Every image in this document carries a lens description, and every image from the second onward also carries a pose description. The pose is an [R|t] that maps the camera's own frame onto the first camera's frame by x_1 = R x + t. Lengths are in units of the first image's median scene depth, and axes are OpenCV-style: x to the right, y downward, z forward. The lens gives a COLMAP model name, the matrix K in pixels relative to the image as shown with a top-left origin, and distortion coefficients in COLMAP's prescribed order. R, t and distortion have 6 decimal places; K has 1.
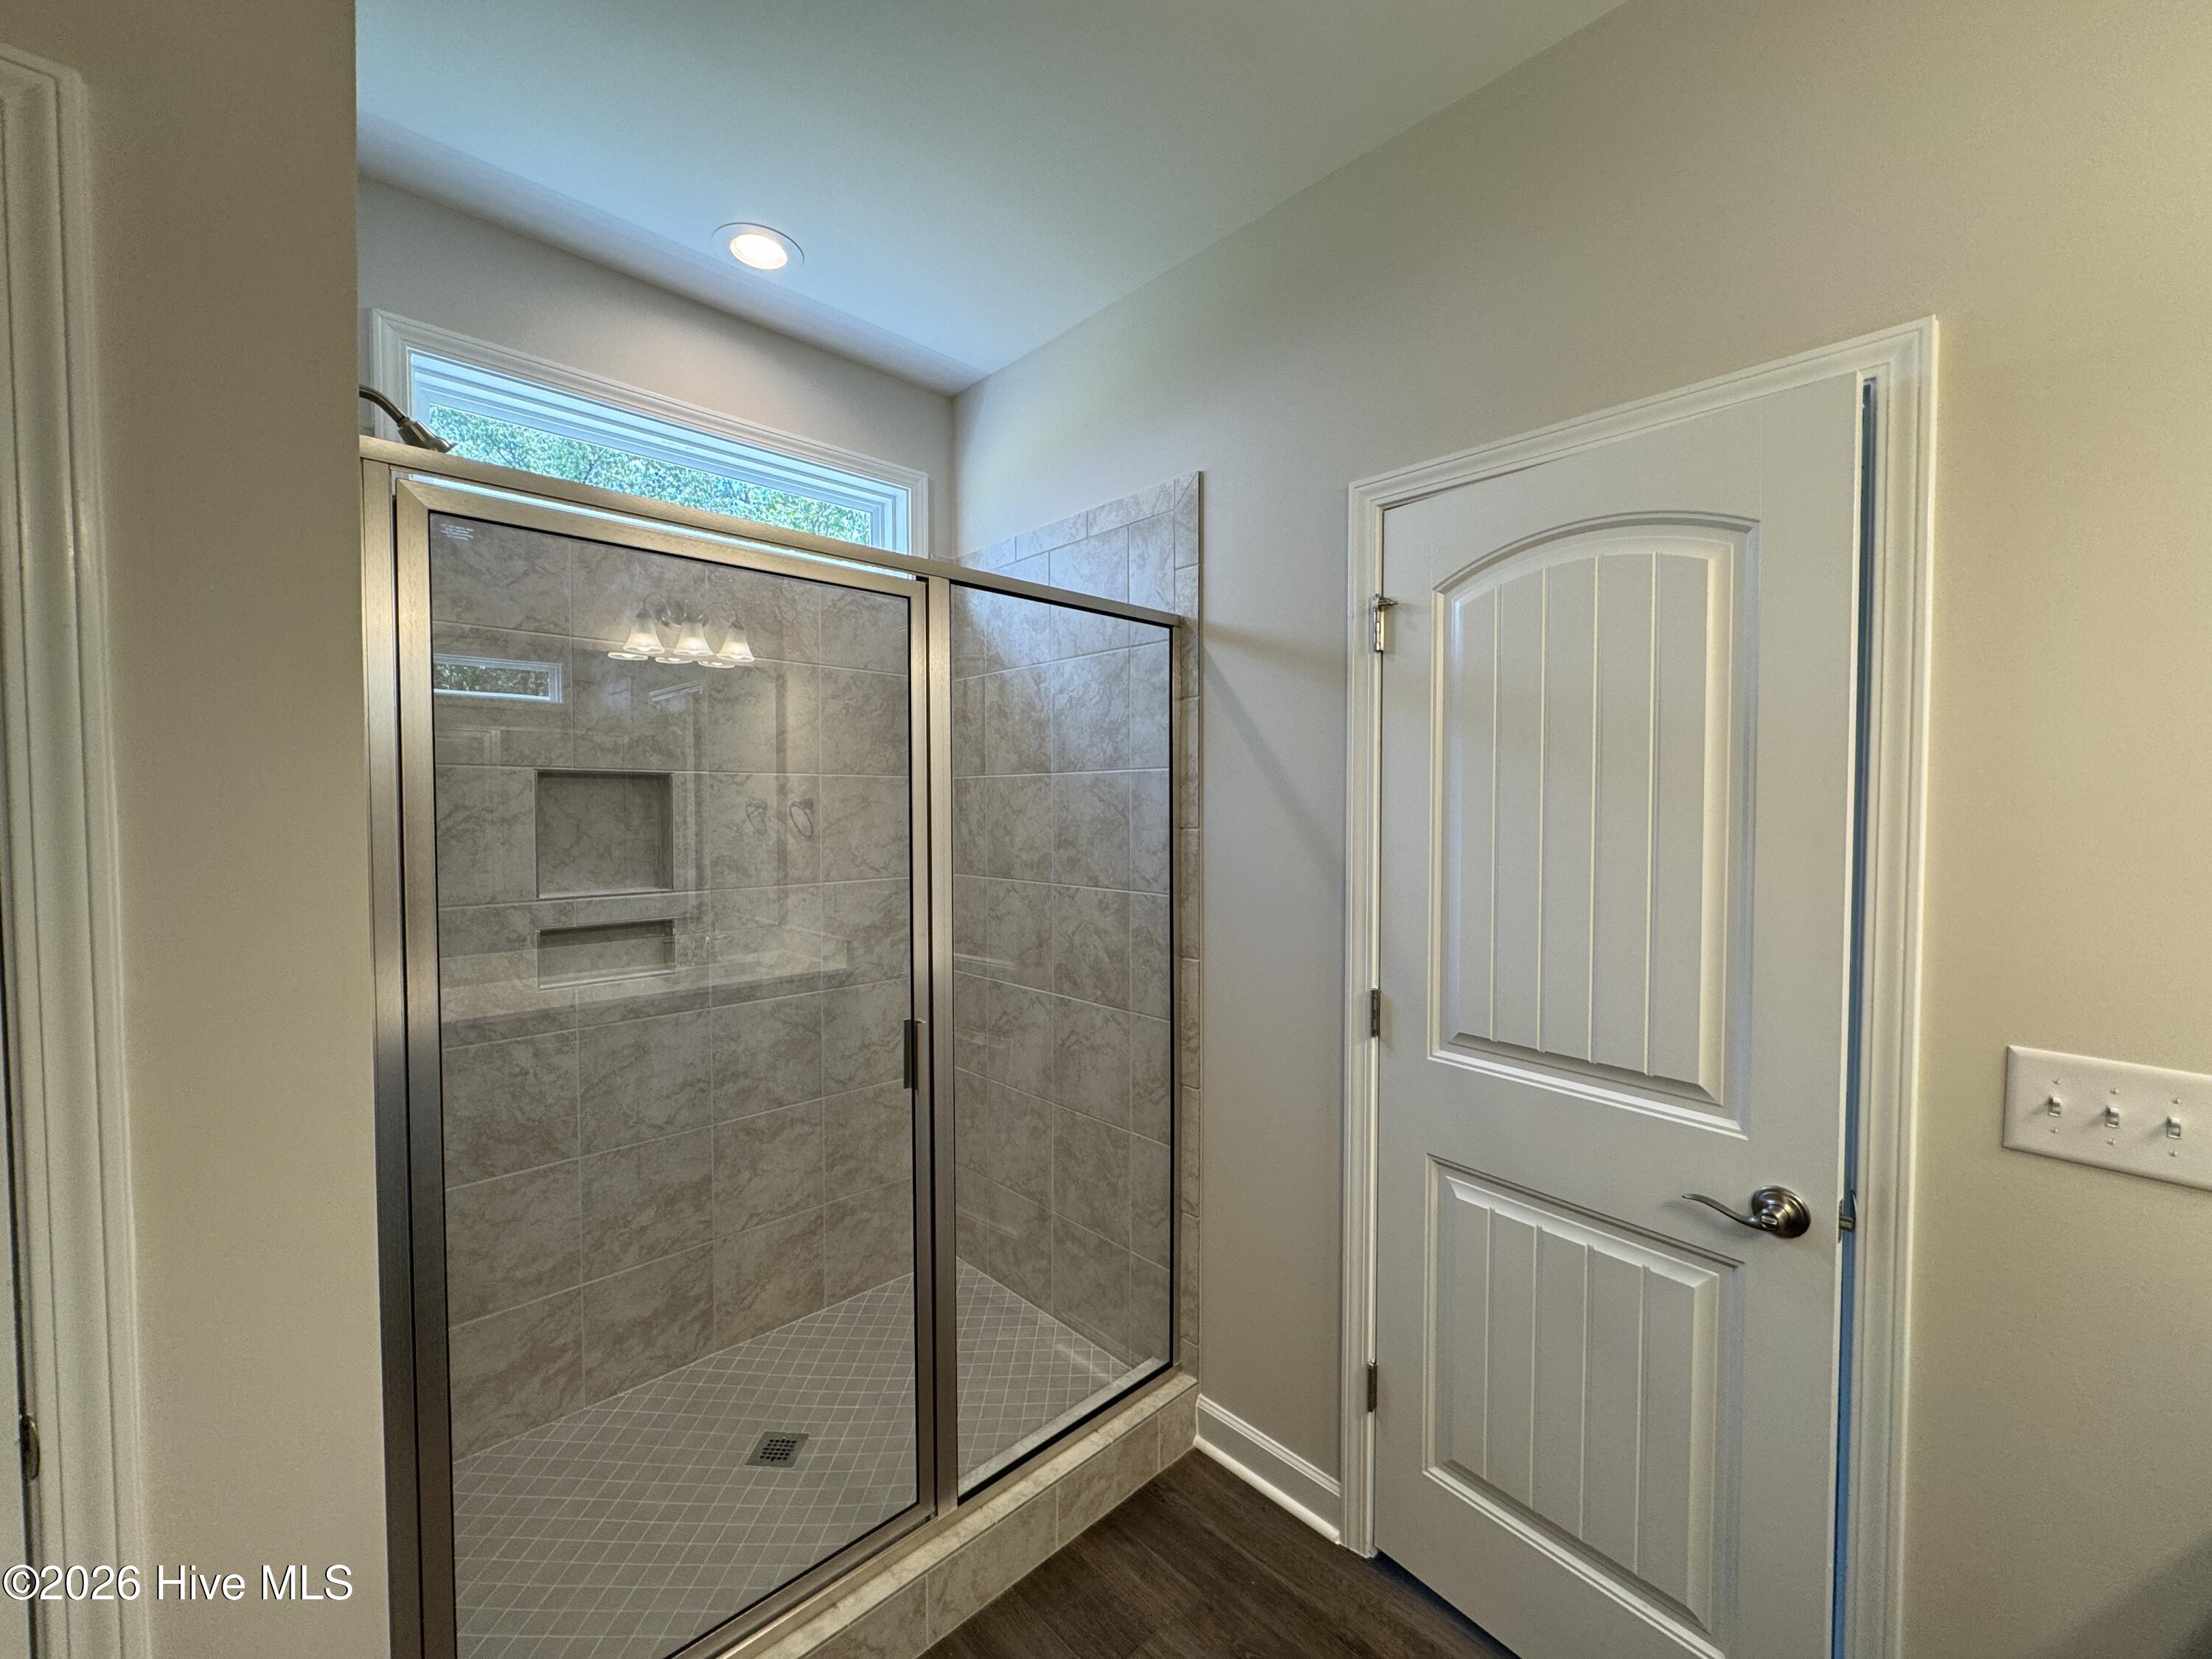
lens RADIAL K [[881.8, 0, 1108.0], [0, 881.8, 828.2], [0, 0, 1]] dist [-0.001780, -0.000021]
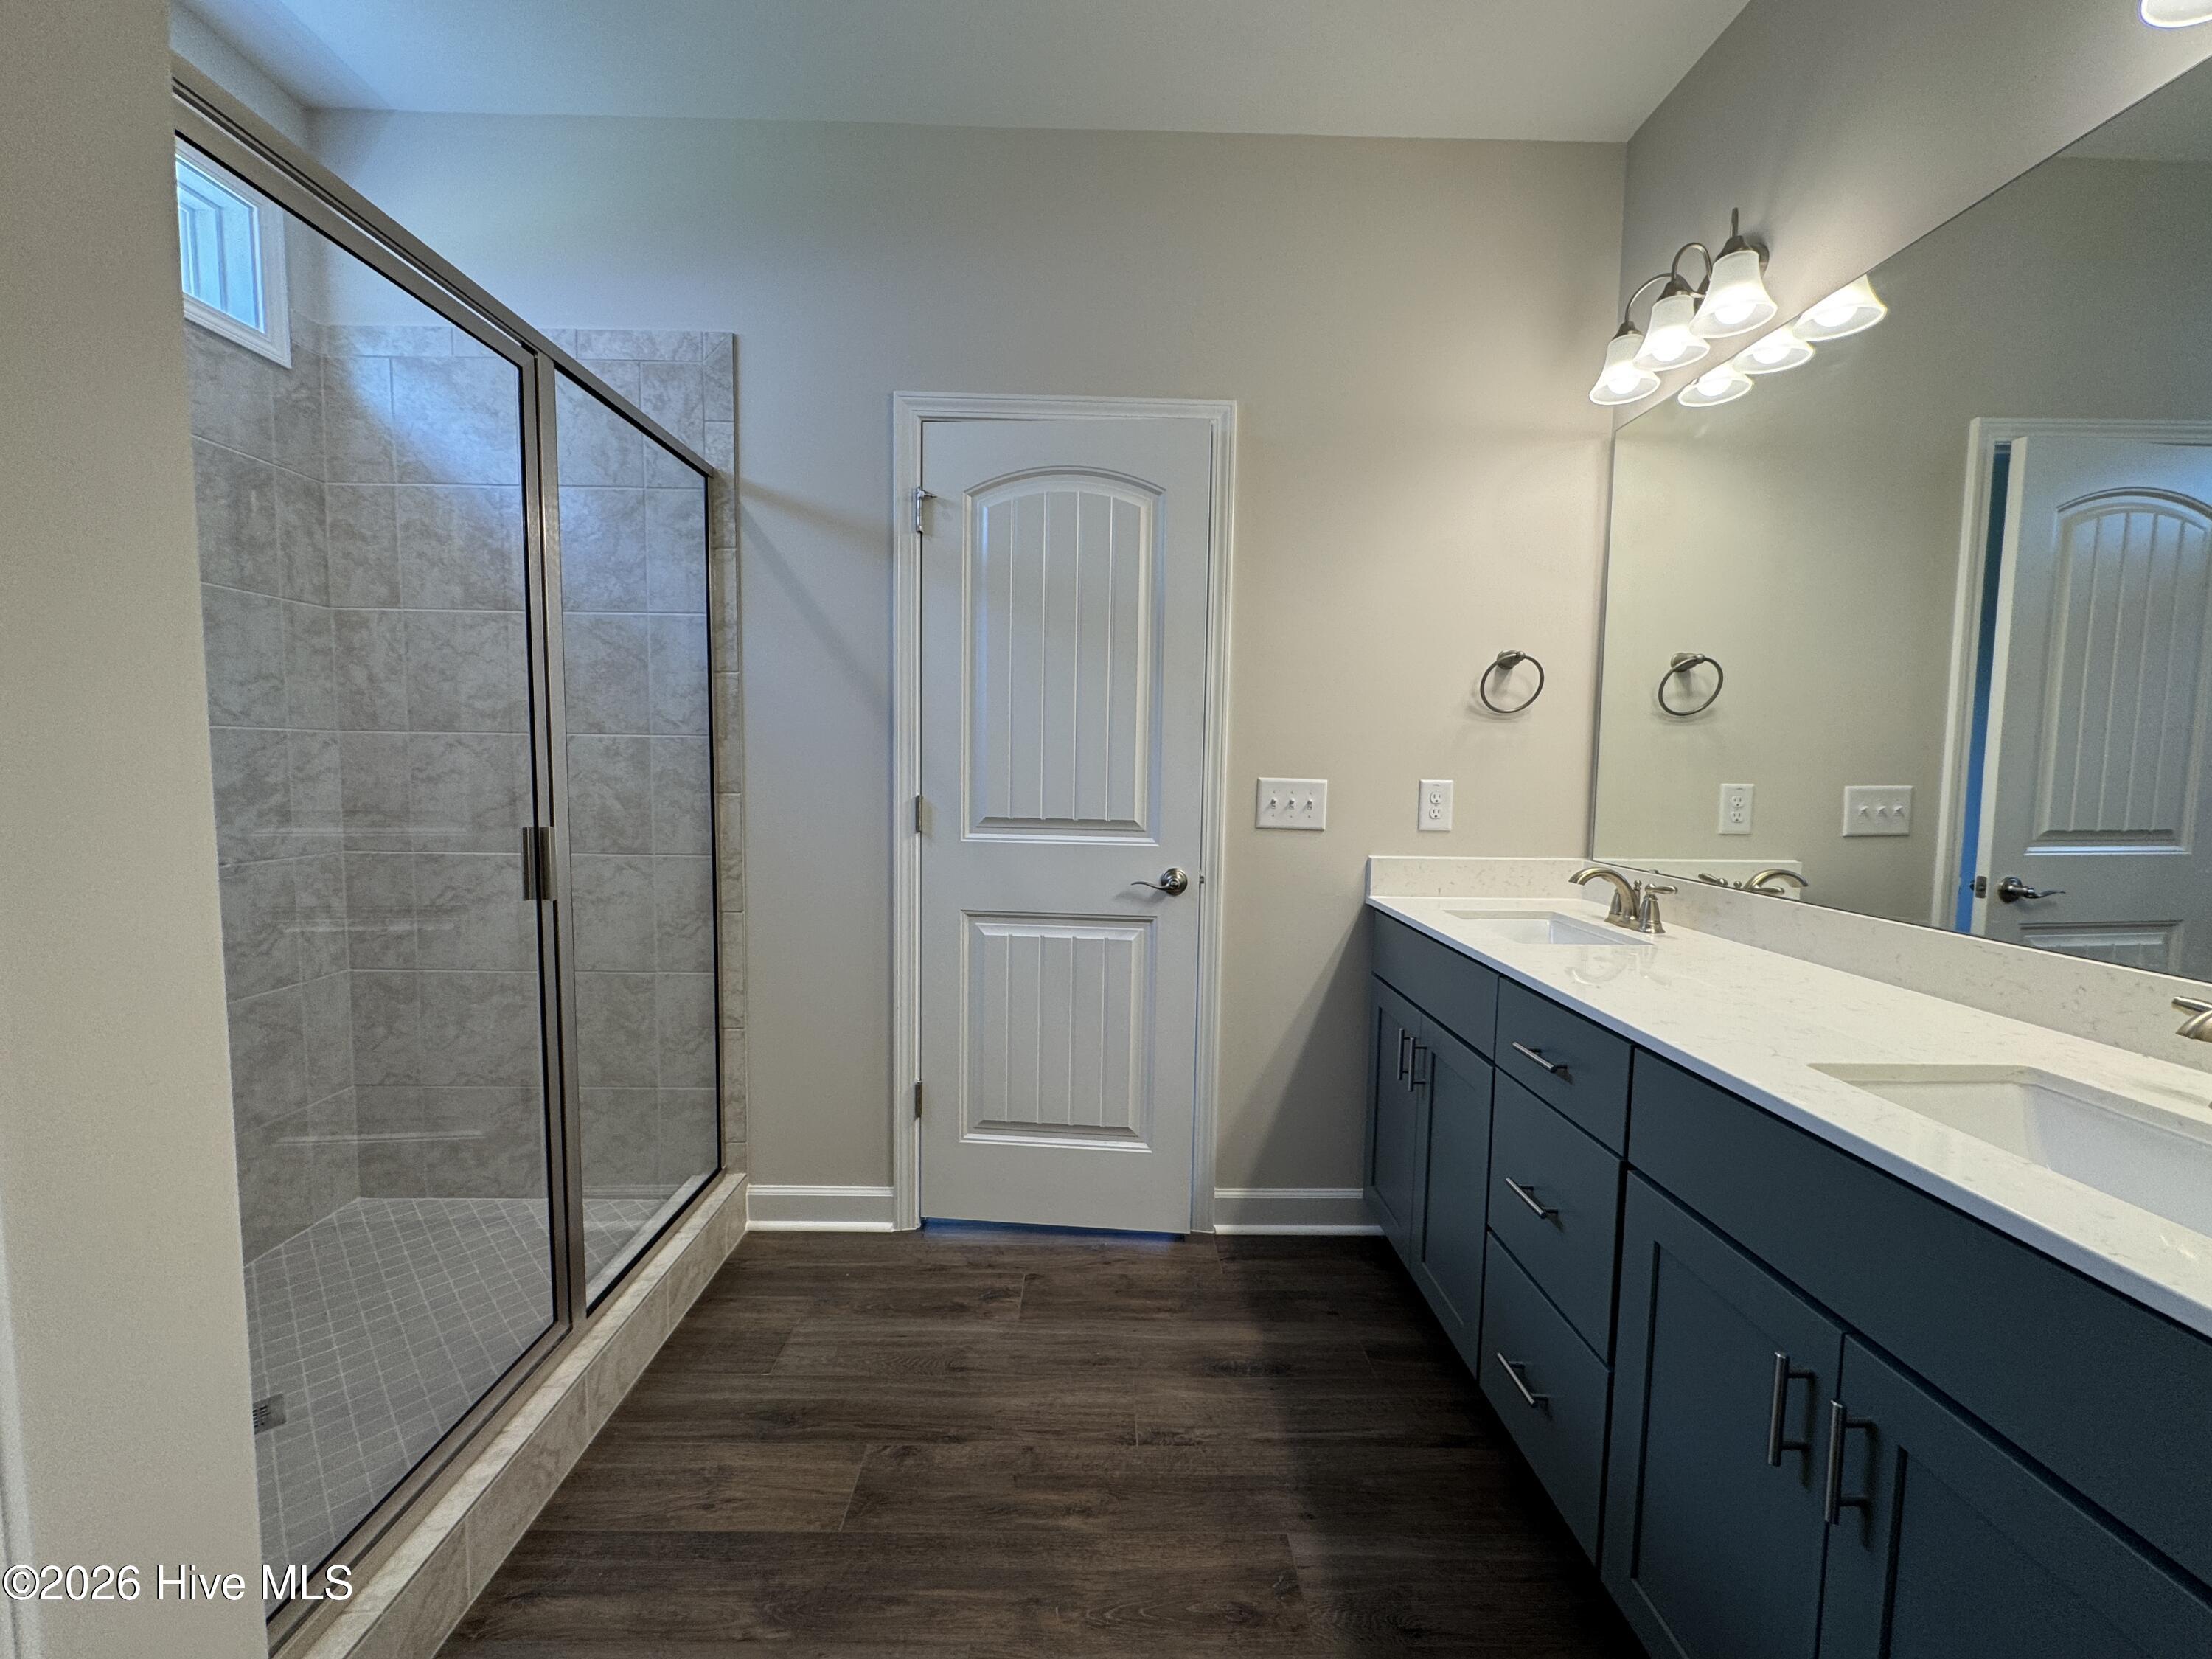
lens RADIAL K [[884.6, 0, 1102.6], [0, 884.6, 826.8], [0, 0, 1]] dist [-0.000977, 0.000557]
pose [[0.681804, -0.044758, 0.730164, -0.389818], [0.004509, 0.998365, 0.056988, 0.128920], [-0.731521, -0.035562, 0.680891, -0.075006]]
